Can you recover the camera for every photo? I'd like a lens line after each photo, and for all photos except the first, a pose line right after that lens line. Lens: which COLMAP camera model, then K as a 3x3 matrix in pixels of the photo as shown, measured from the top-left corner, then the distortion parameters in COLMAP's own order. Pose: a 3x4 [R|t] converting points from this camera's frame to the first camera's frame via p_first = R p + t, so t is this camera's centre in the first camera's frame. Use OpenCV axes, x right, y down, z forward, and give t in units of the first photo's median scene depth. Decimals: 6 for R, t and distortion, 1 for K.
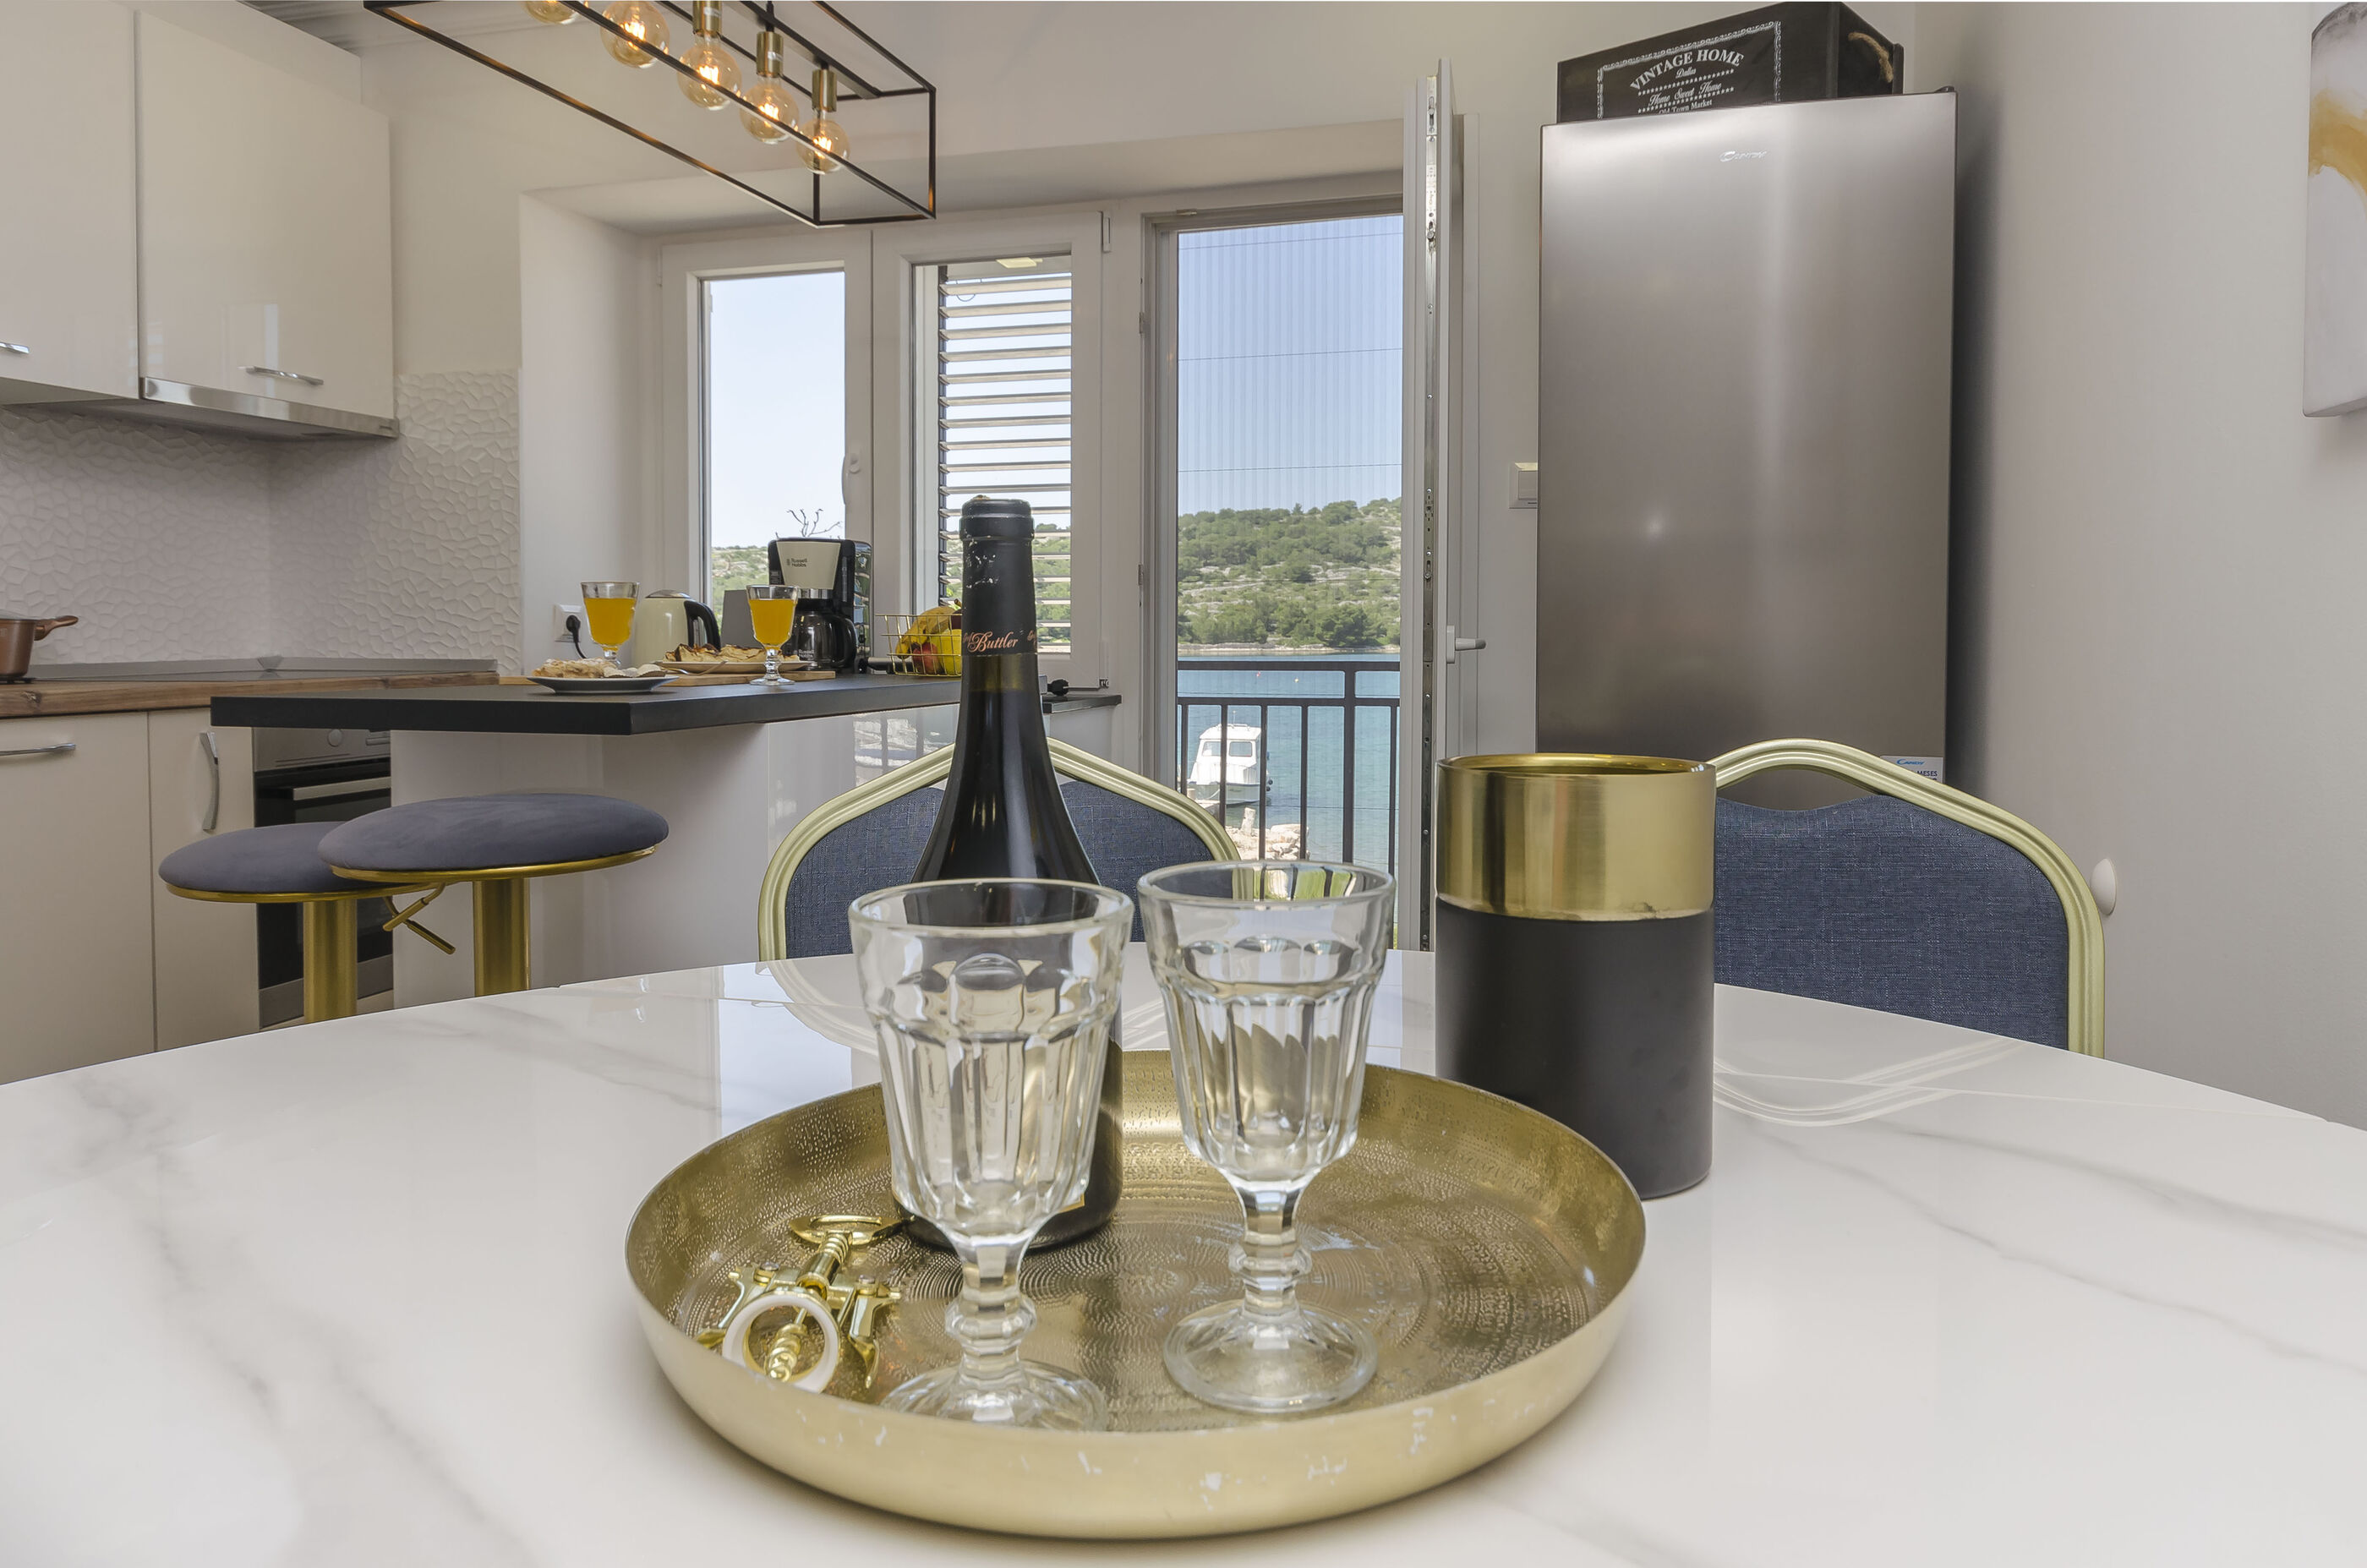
lens RADIAL K [[1491.1, 0, 1240.2], [0, 1491.1, 666.0], [0, 0, 1]] dist [0.002536, 0.000732]
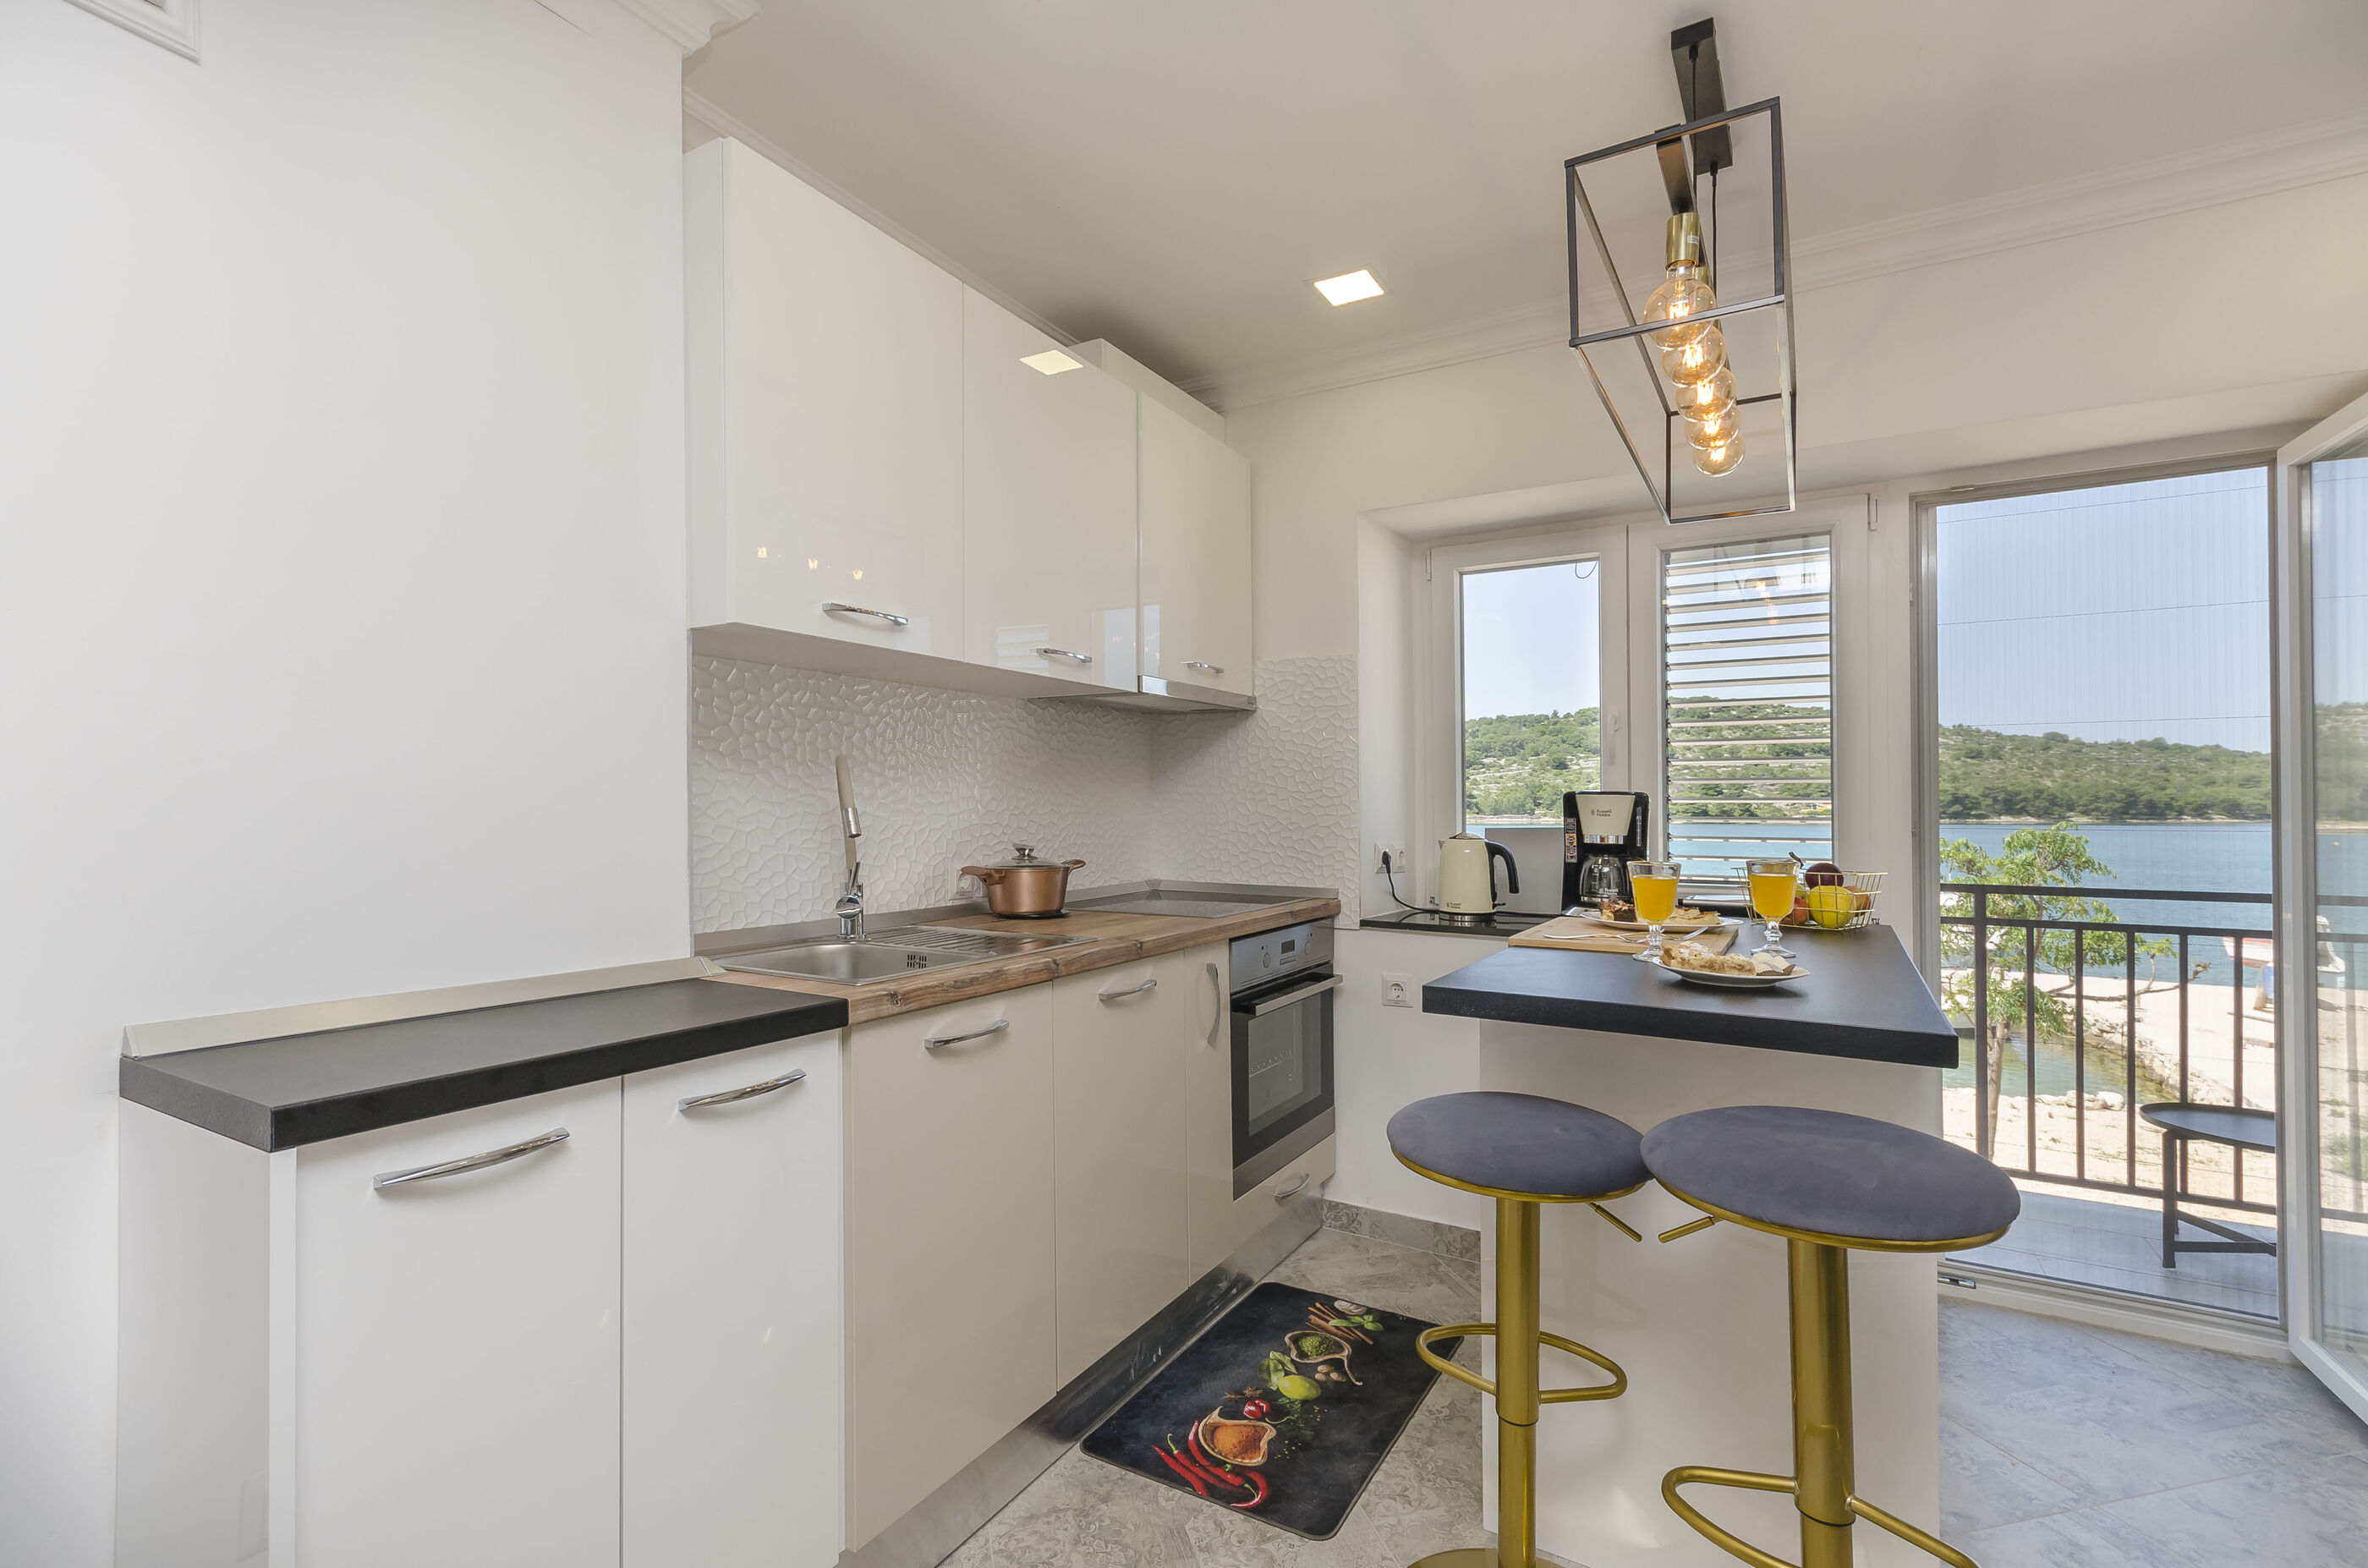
lens RADIAL K [[1041.7, 0, 1171.2], [0, 1041.7, 808.4], [0, 0, 1]] dist [0.002467, 0.002100]
pose [[0.961363, 0.007547, -0.275182, -0.388464], [-0.011487, 0.999853, -0.012707, -0.057427], [0.275046, 0.015378, 0.961308, 0.125002]]
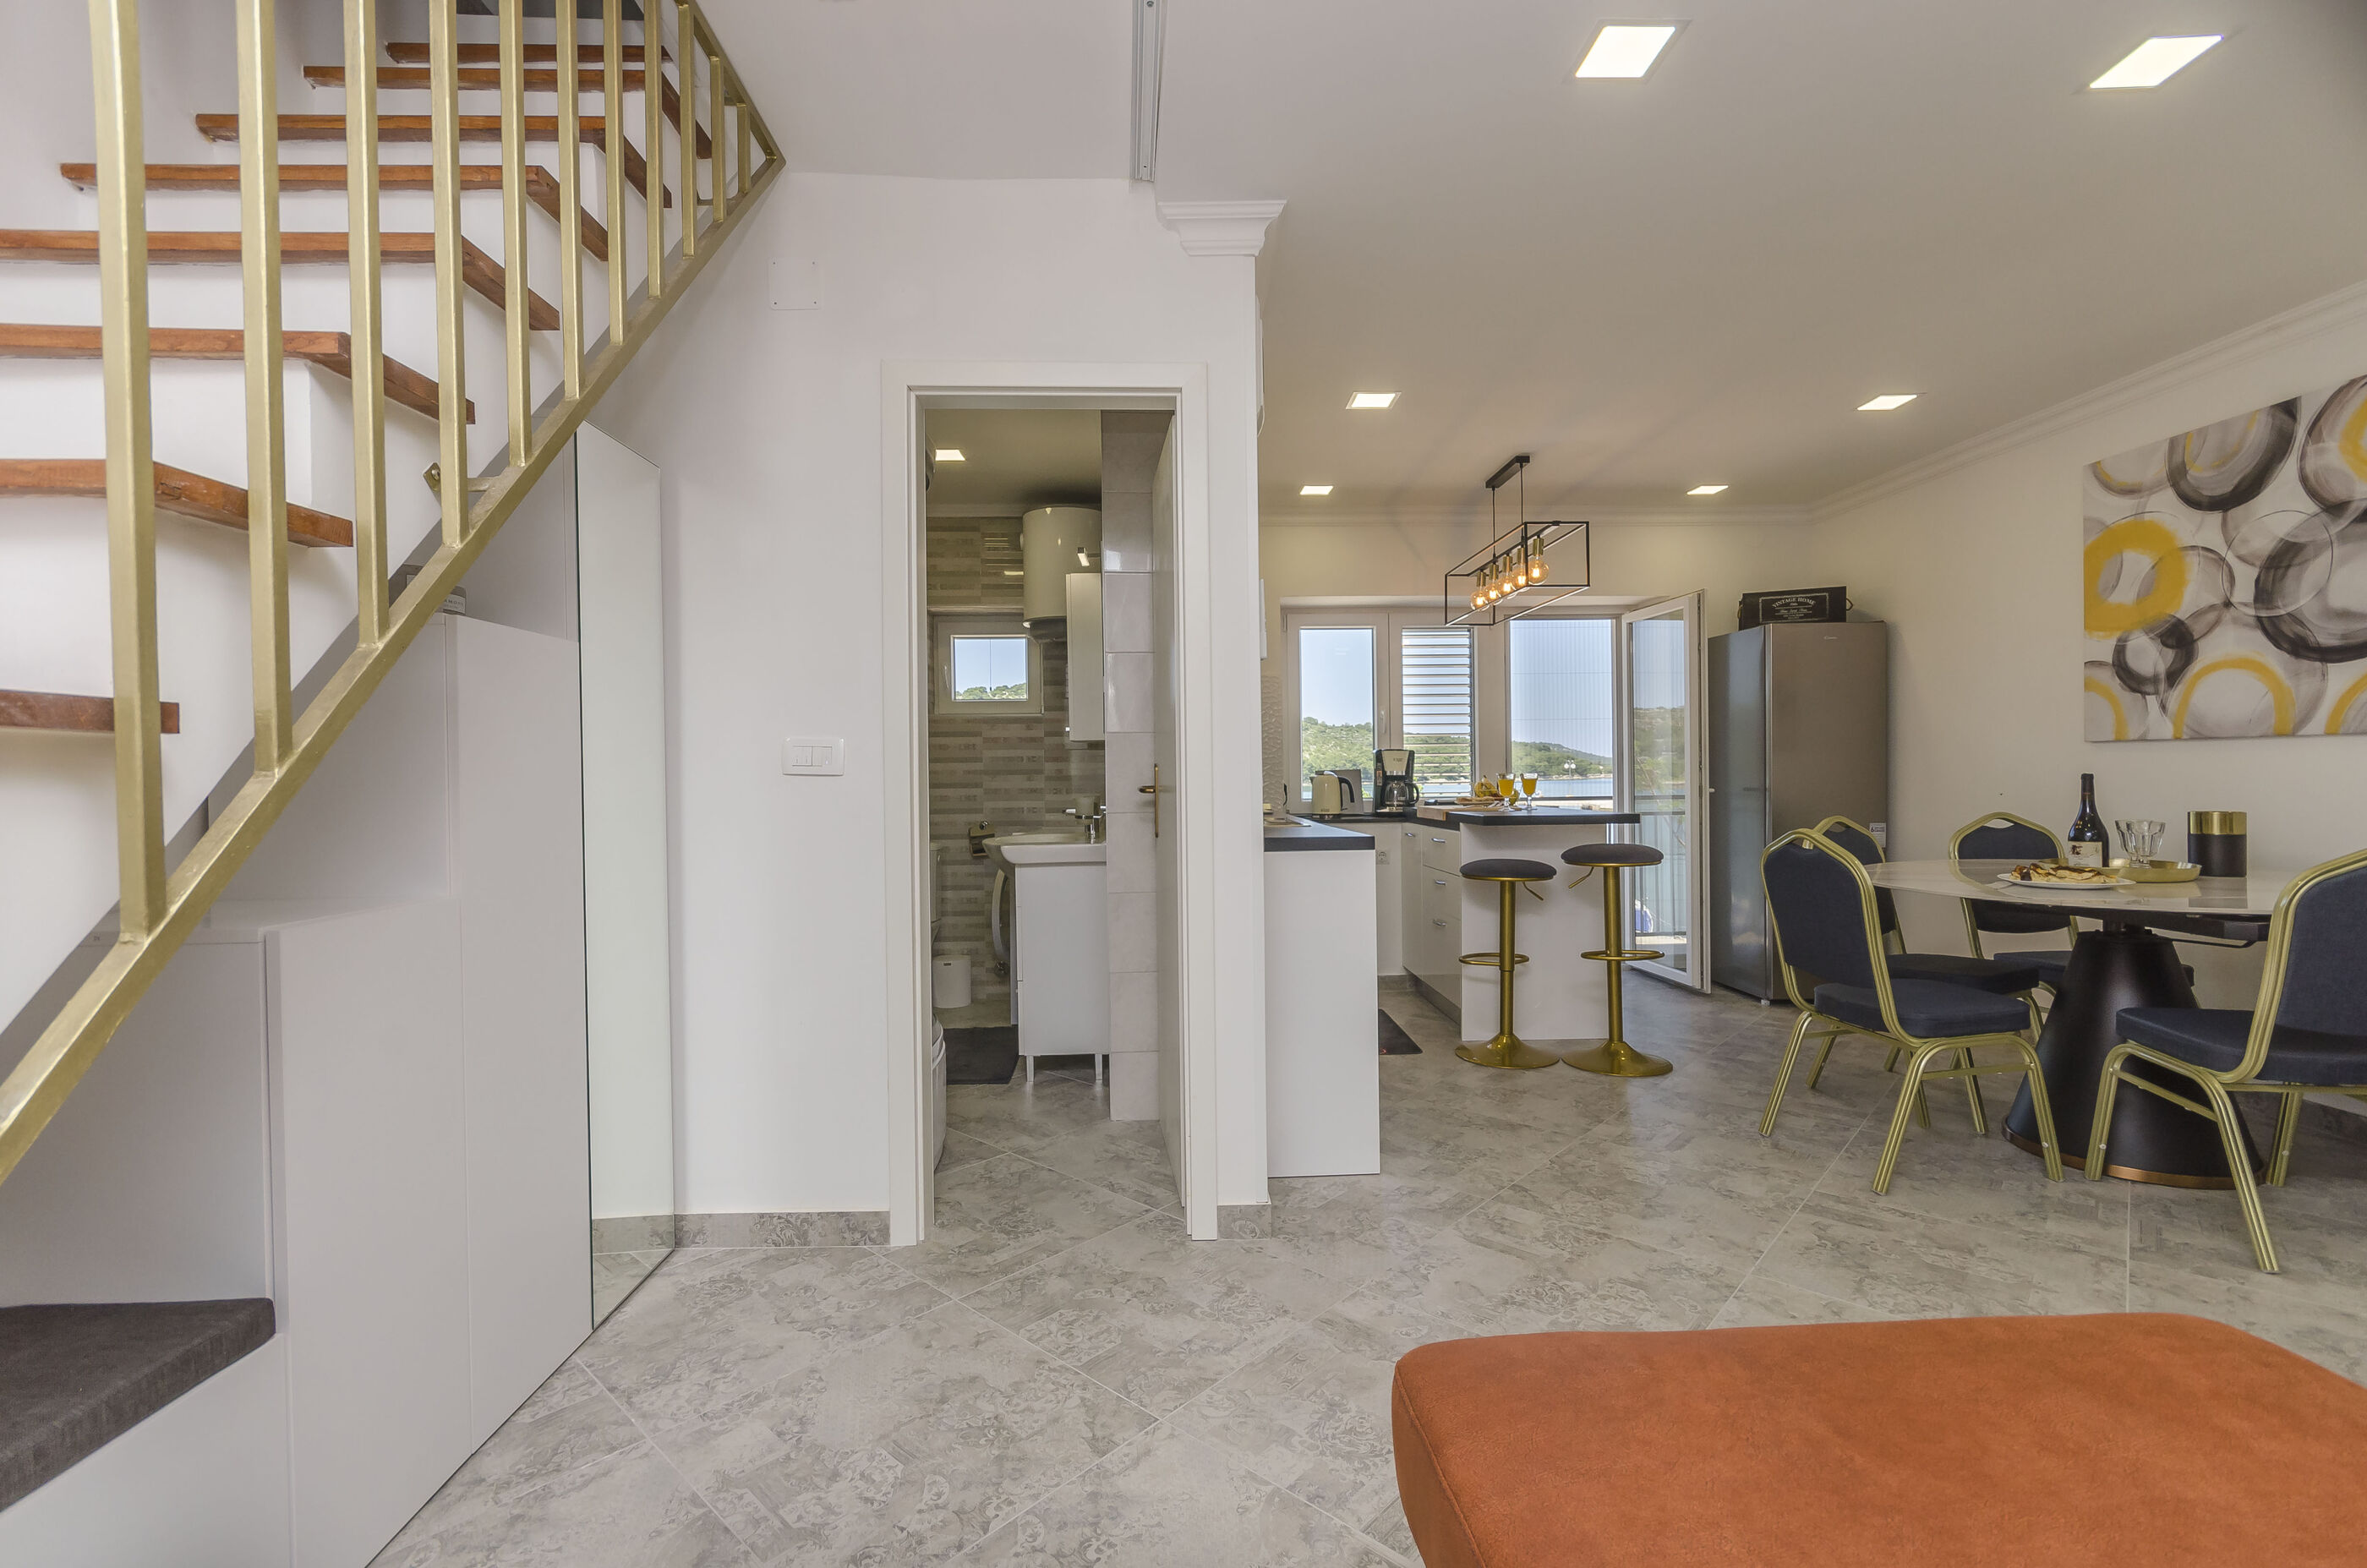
lens RADIAL K [[1041.2, 0, 1184.1], [0, 1041.2, 785.1], [0, 0, 1]] dist [0.002467, 0.002100]
pose [[0.955551, -0.008761, 0.294697, -1.078532], [0.011831, 0.999893, -0.008633, -0.019392], [-0.294590, 0.011736, 0.955552, -0.457948]]
